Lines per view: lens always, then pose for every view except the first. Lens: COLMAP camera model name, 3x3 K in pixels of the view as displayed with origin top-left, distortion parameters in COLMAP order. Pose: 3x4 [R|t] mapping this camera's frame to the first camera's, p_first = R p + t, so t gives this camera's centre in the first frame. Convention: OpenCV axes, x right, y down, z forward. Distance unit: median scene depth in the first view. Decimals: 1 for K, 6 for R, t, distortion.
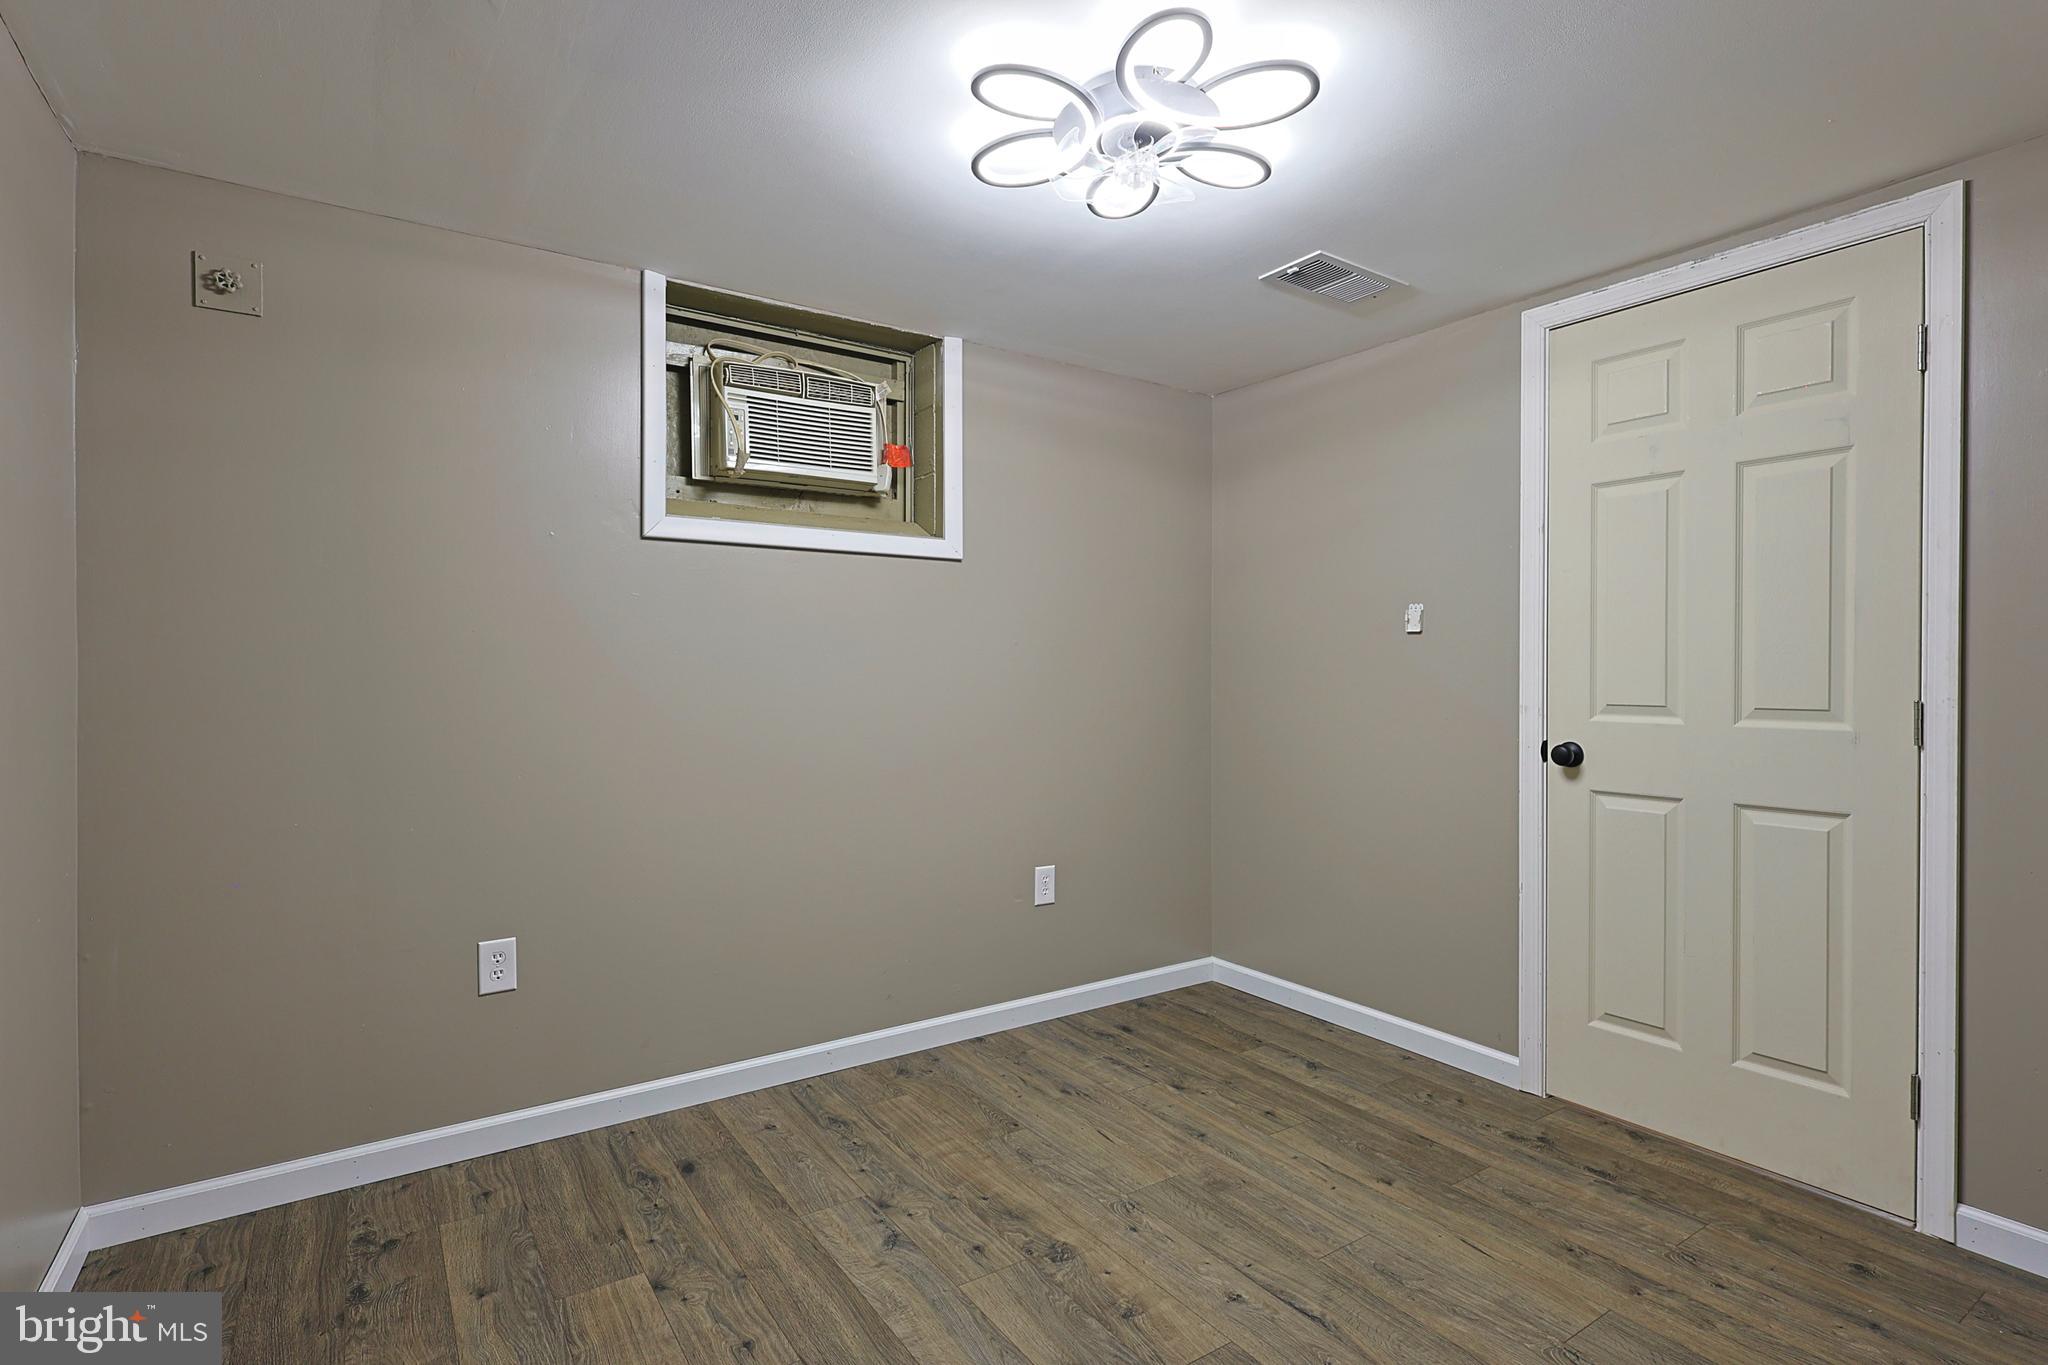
lens RADIAL K [[994.4, 0, 1030.4], [0, 994.4, 686.5], [0, 0, 1]] dist [-0.000947, 0.000160]
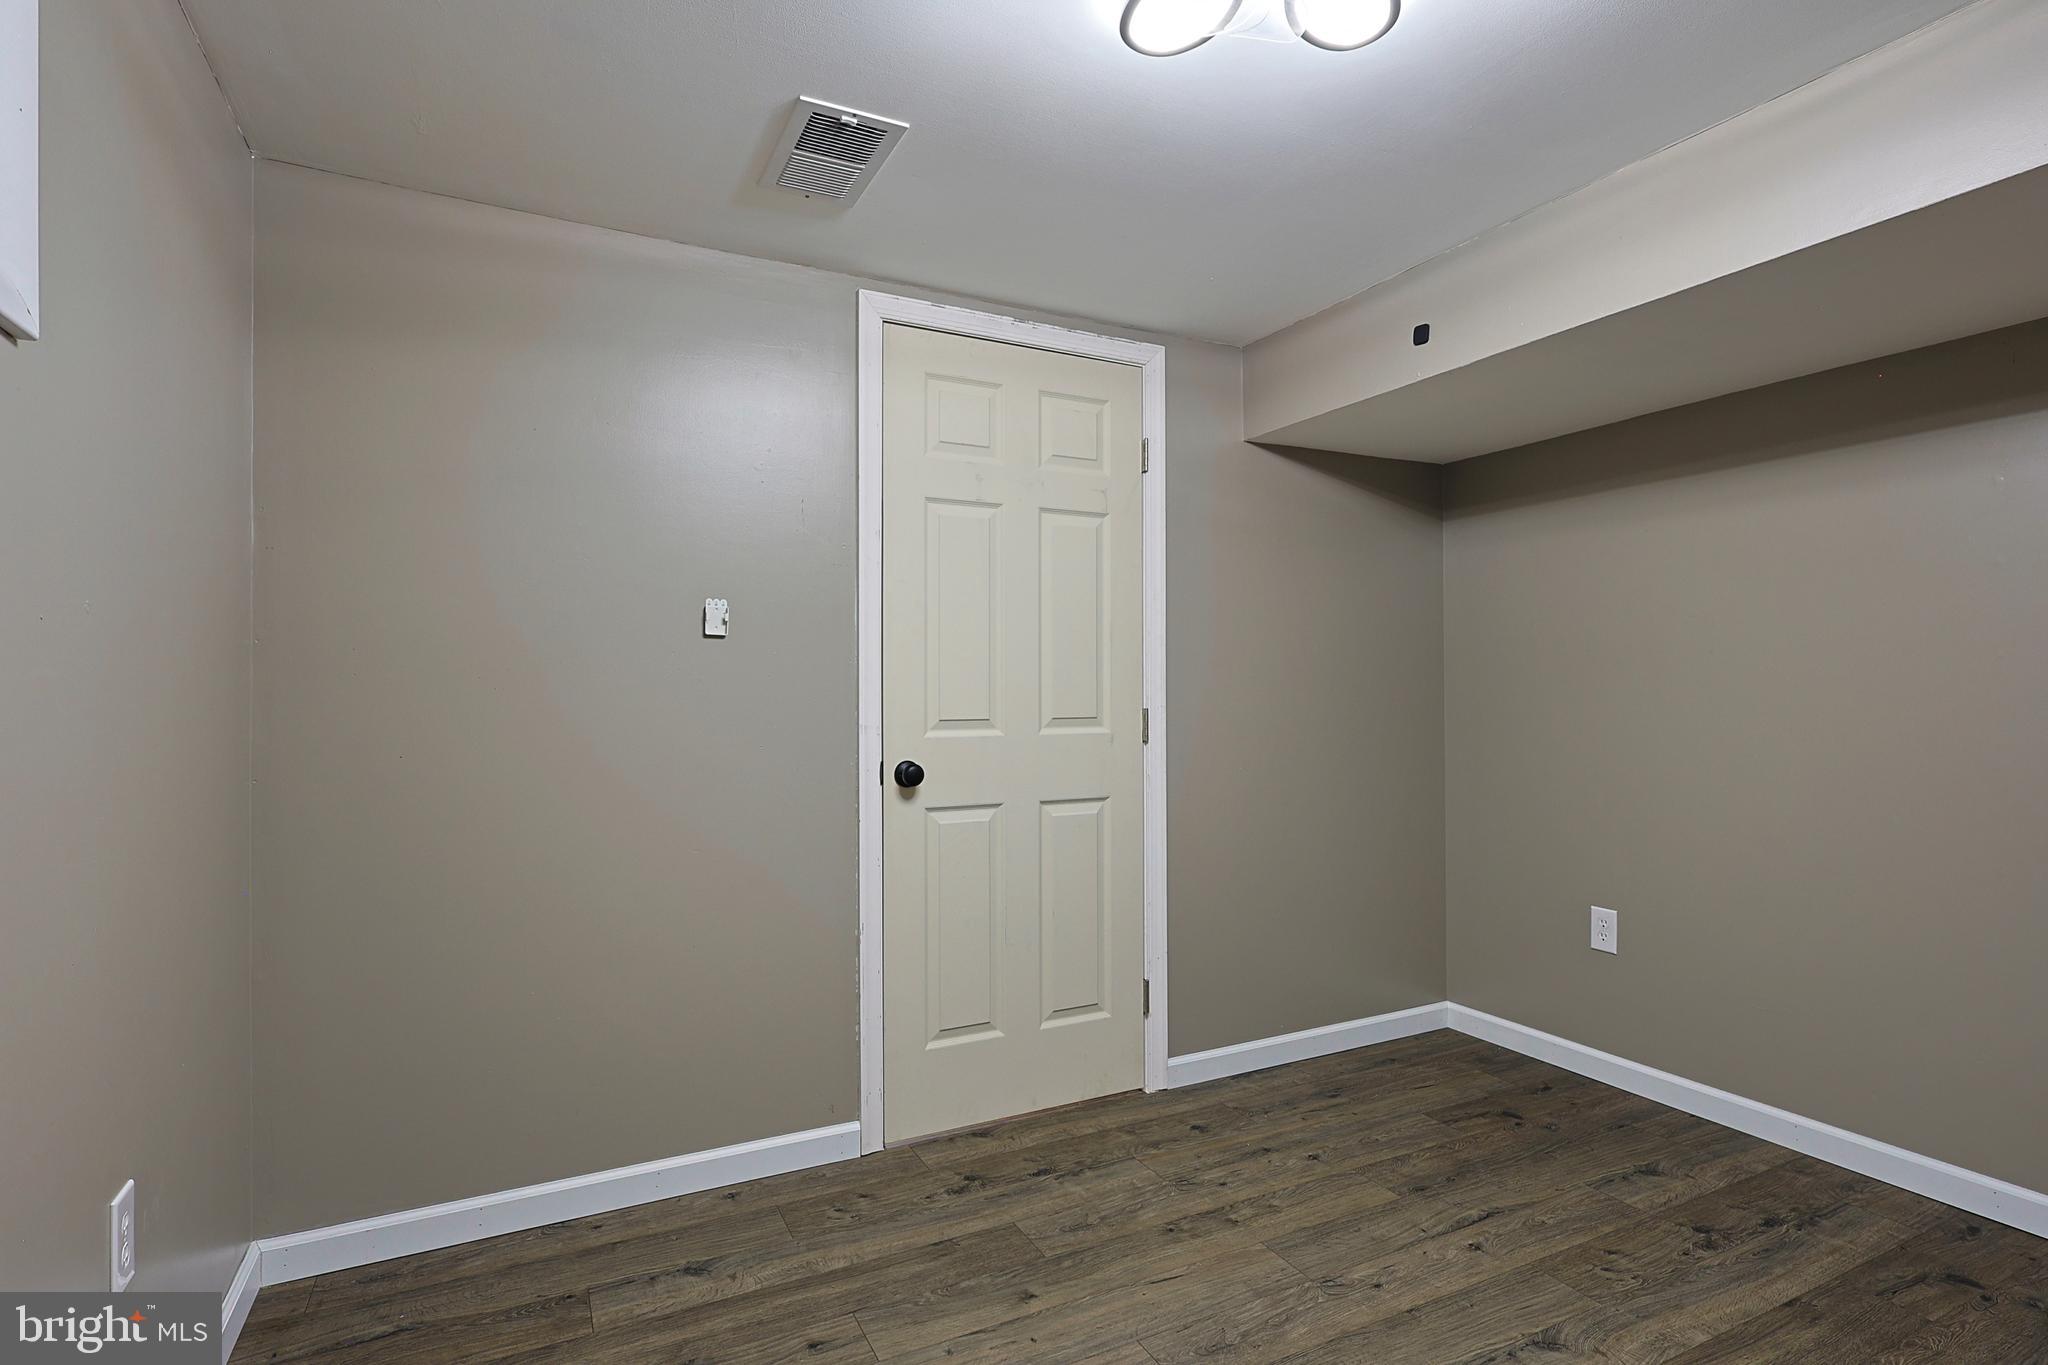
lens RADIAL K [[1041.2, 0, 1066.1], [0, 1041.2, 685.3], [0, 0, 1]] dist [-0.000574, -0.000328]
pose [[0.109606, 0.003735, 0.993968, -0.466430], [0.016664, 0.999845, -0.005595, -0.009236], [-0.993835, 0.017177, 0.109527, 0.790378]]
